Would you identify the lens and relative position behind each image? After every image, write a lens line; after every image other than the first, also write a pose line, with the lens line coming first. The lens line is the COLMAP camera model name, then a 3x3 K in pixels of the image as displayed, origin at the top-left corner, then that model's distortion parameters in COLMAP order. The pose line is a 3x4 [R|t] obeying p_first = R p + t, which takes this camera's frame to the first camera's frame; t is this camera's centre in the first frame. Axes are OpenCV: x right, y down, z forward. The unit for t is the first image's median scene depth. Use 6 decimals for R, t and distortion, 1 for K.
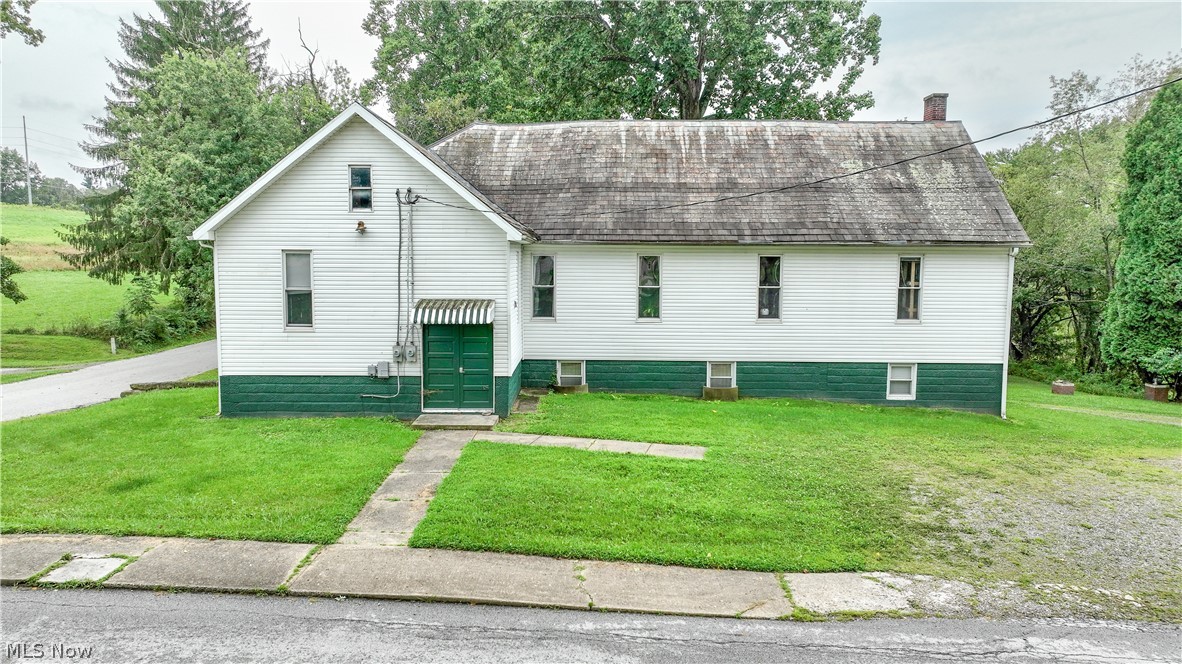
lens RADIAL K [[827.4, 0, 591.0], [0, 827.4, 332.0], [0, 0, 1]] dist [0.000029, 0.002583]
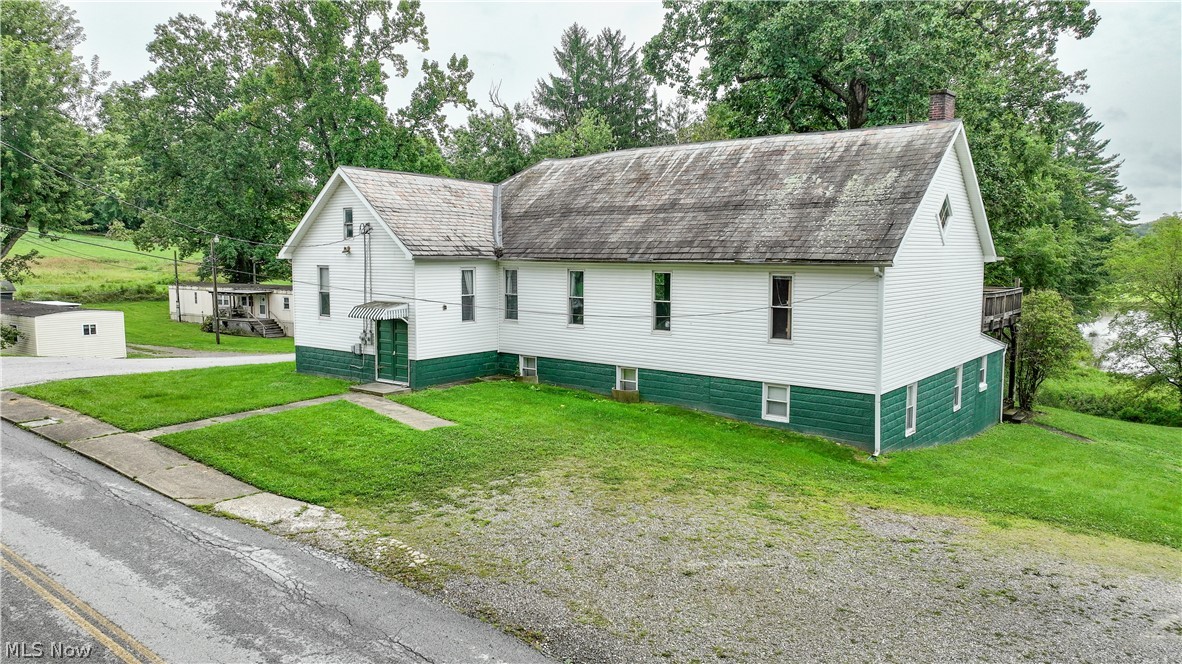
lens RADIAL K [[827.4, 0, 591.0], [0, 827.4, 332.0], [0, 0, 1]] dist [0.000029, 0.002583]
pose [[0.787788, 0.056176, -0.613379, 0.953861], [-0.059031, 0.998134, 0.015597, -0.030414], [0.613111, 0.023921, 0.789635, 0.111524]]
